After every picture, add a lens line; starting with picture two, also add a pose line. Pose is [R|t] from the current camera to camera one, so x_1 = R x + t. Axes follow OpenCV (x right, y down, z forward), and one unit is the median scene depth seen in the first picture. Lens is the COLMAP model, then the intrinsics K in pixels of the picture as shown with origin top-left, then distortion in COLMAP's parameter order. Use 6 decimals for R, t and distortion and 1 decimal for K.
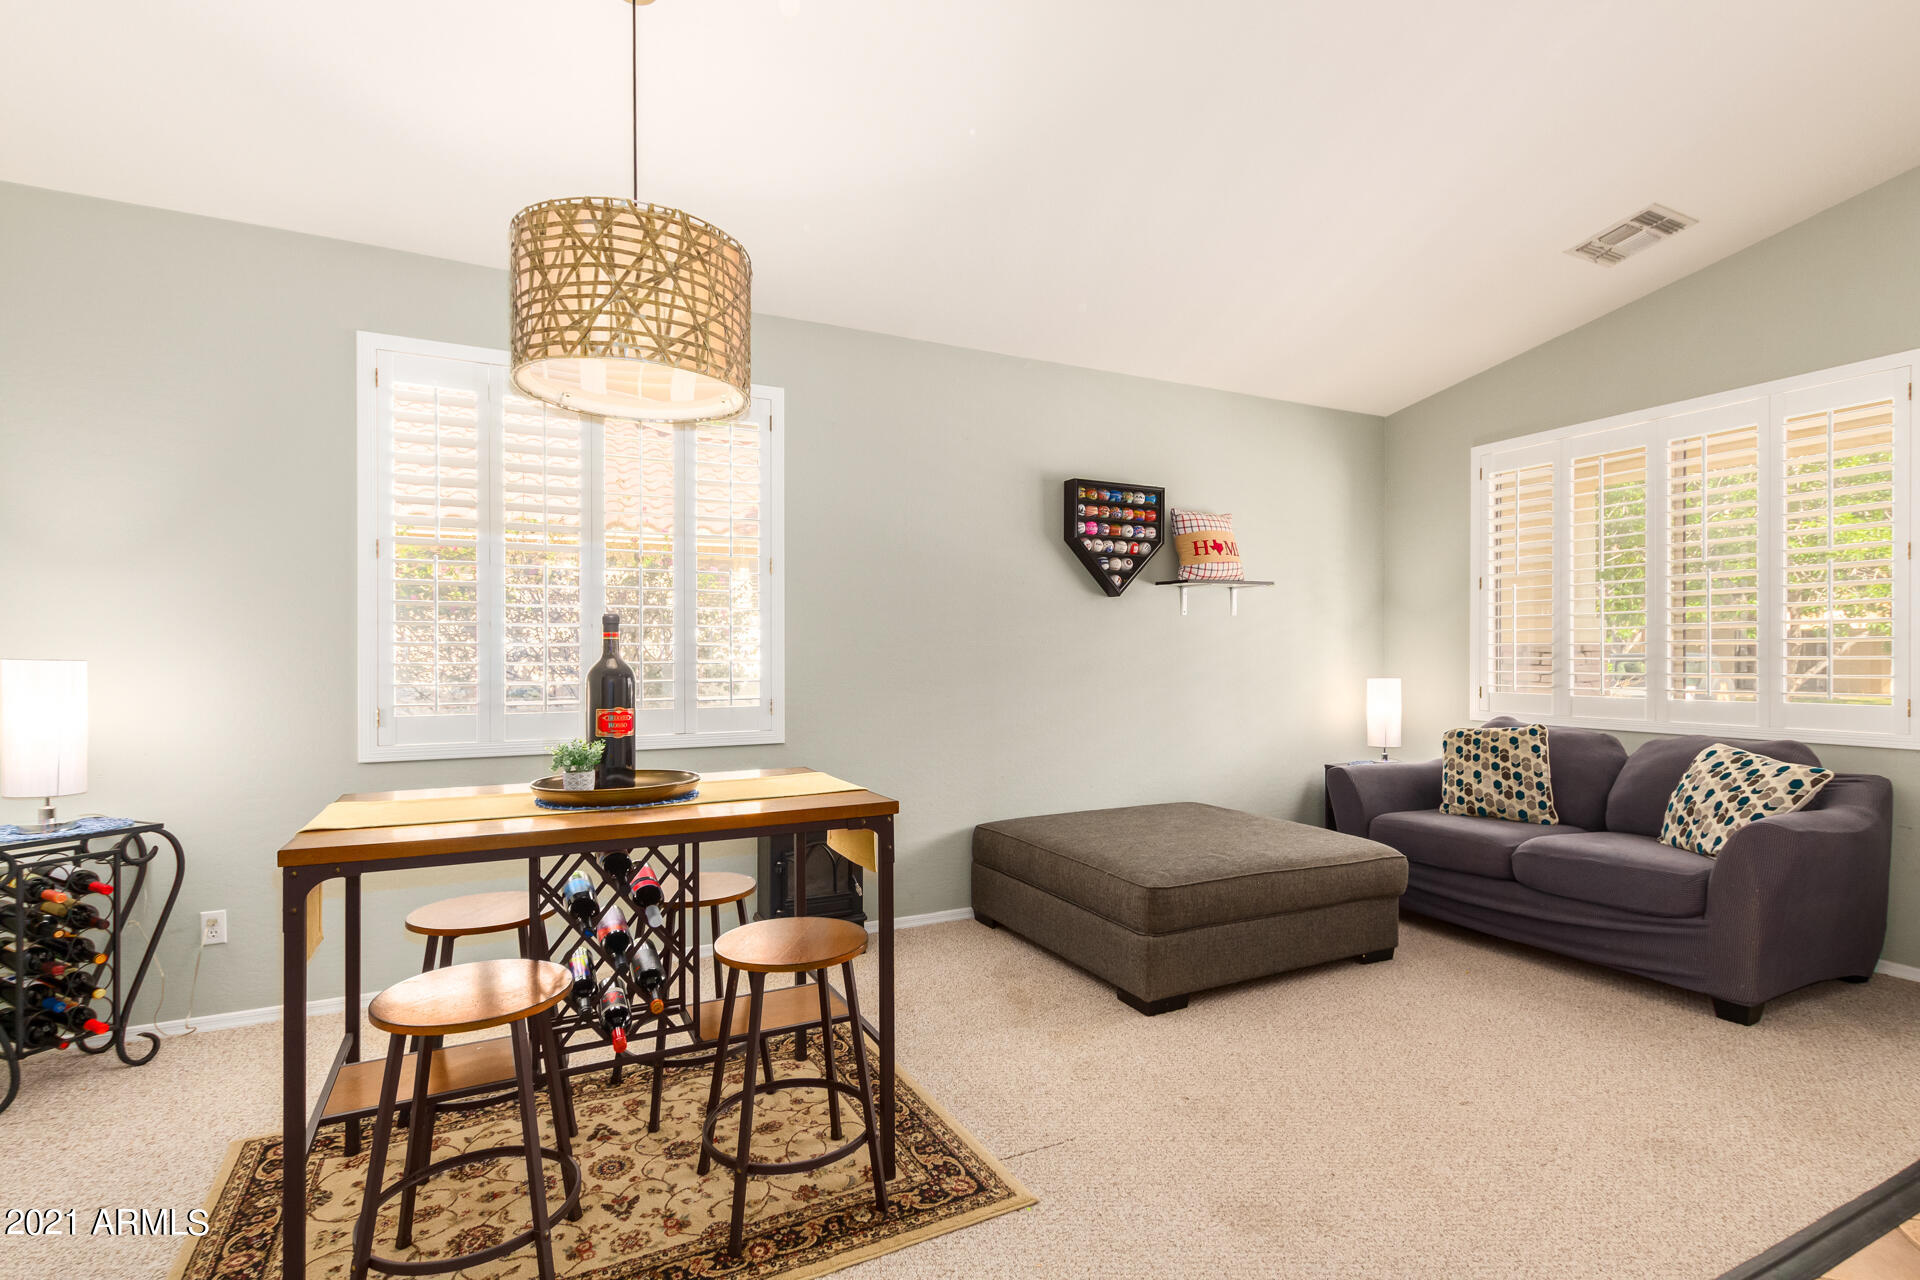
lens RADIAL K [[894.2, 0, 955.3], [0, 894.2, 656.8], [0, 0, 1]] dist [0.010732, -0.000027]
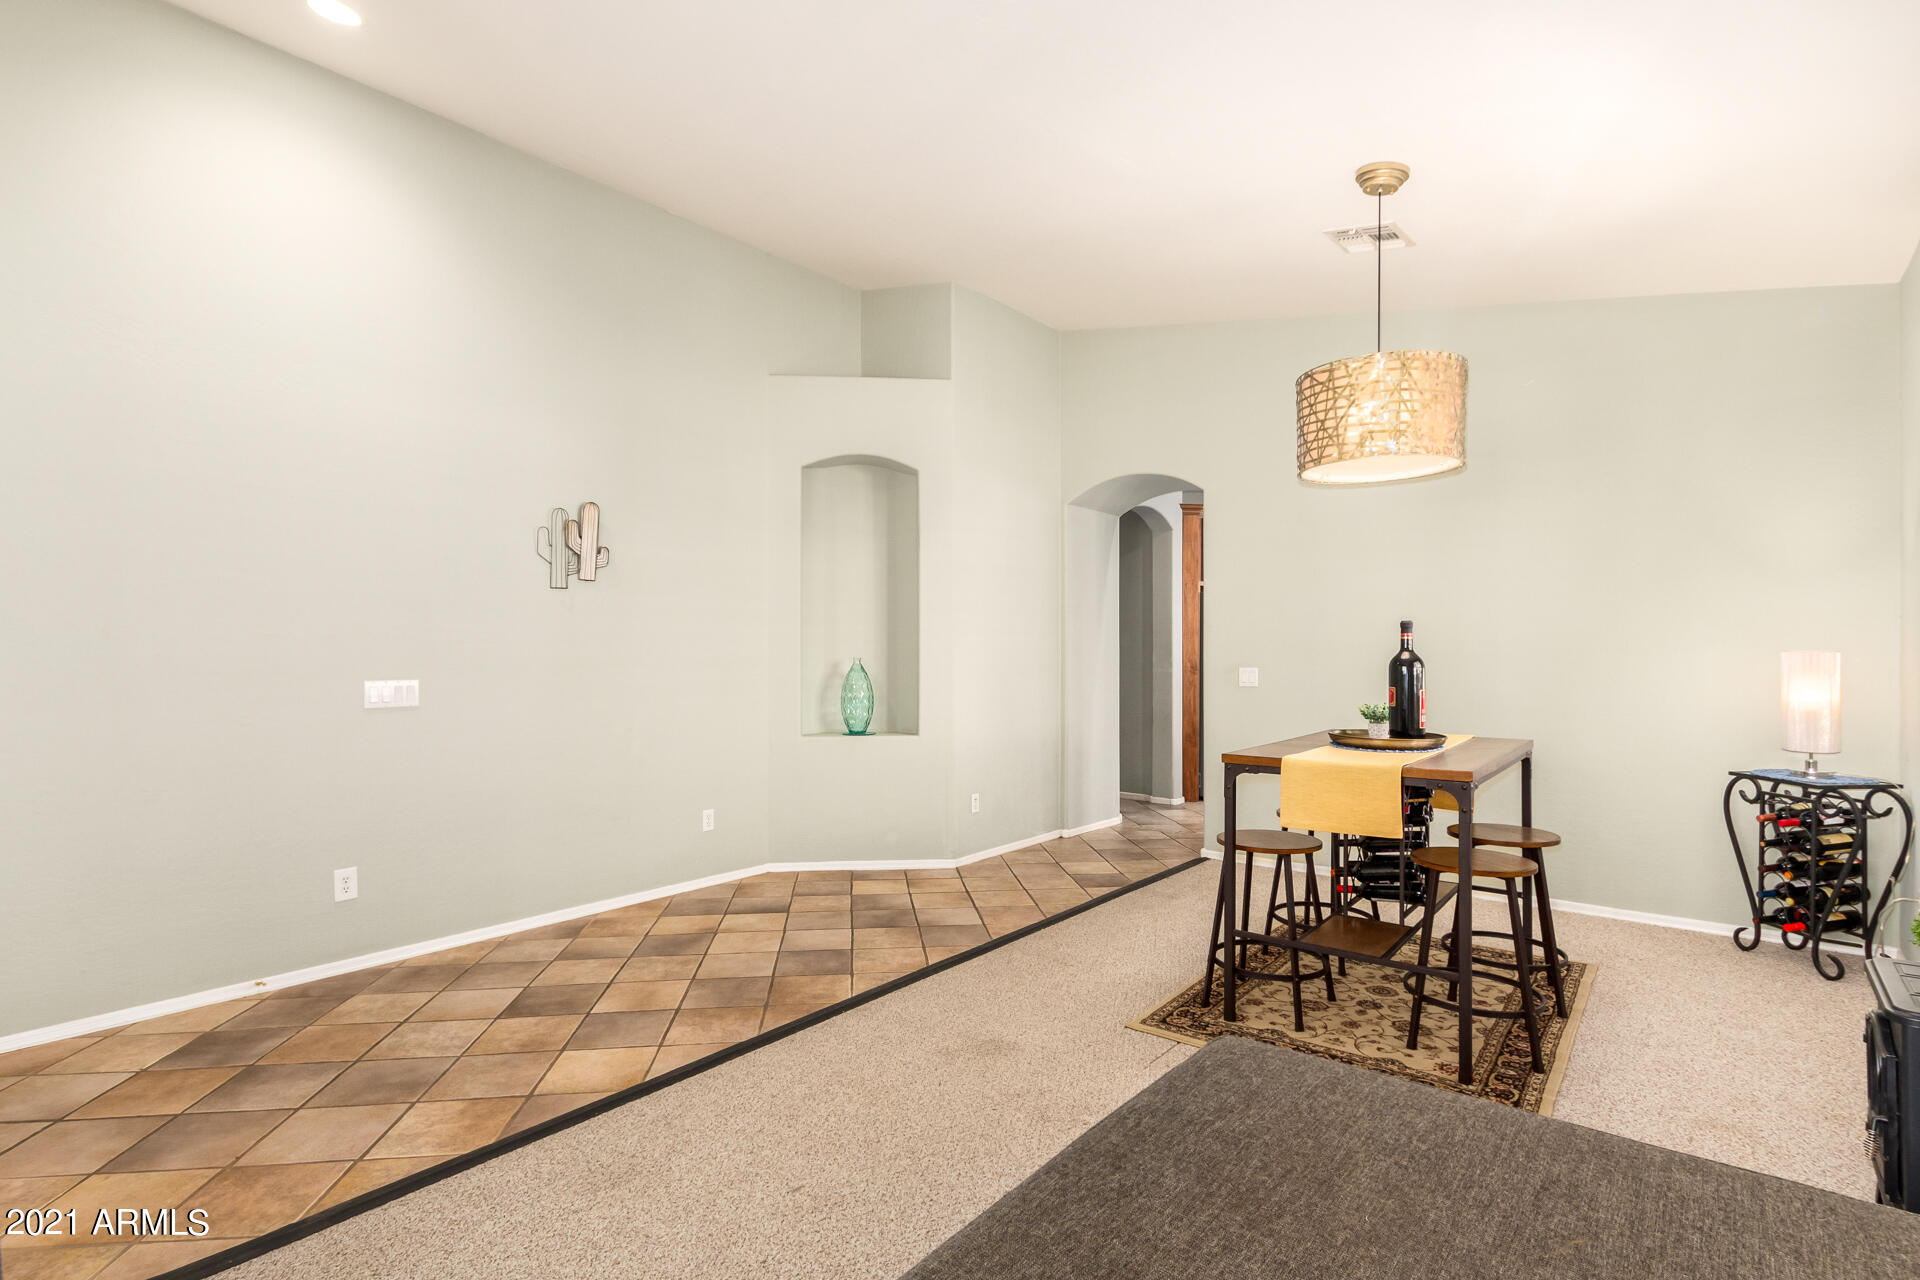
lens RADIAL K [[916.7, 0, 910.2], [0, 916.7, 640.4], [0, 0, 1]] dist [0.000728, 0.000014]
pose [[-0.919105, 0.000385, -0.394012, 0.918695], [0.003914, 0.999959, -0.008154, -0.007123], [0.393992, -0.009037, -0.919069, 2.096806]]
